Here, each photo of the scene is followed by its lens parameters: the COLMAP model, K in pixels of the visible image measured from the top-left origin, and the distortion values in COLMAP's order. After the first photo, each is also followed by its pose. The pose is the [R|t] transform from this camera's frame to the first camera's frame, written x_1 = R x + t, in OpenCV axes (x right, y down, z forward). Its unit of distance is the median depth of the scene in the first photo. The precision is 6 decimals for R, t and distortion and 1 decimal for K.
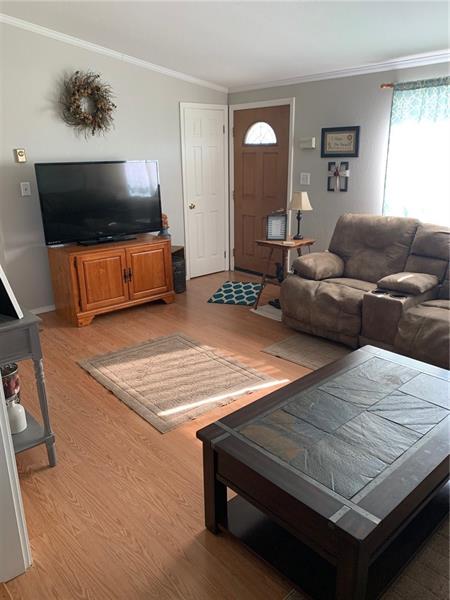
lens RADIAL K [[457.7, 0, 227.8], [0, 457.7, 300.6], [0, 0, 1]] dist [0.031584, -0.013196]
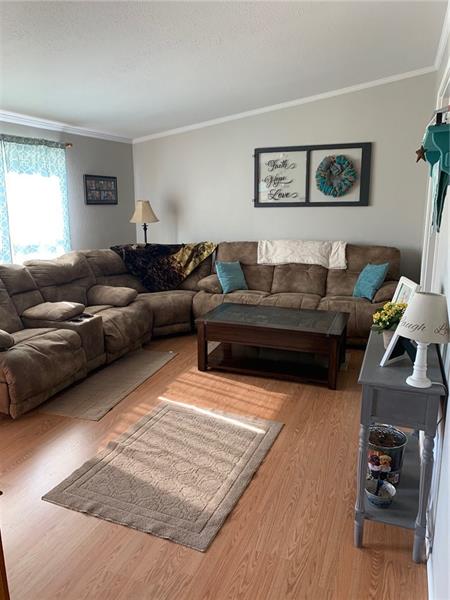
lens RADIAL K [[457.7, 0, 227.0], [0, 457.7, 298.8], [0, 0, 1]] dist [0.031584, -0.013196]
pose [[-0.464971, -0.208380, 0.860453, -0.840794], [0.245480, 0.903452, 0.351446, -0.390280], [-0.850612, 0.374637, -0.368926, 1.140744]]
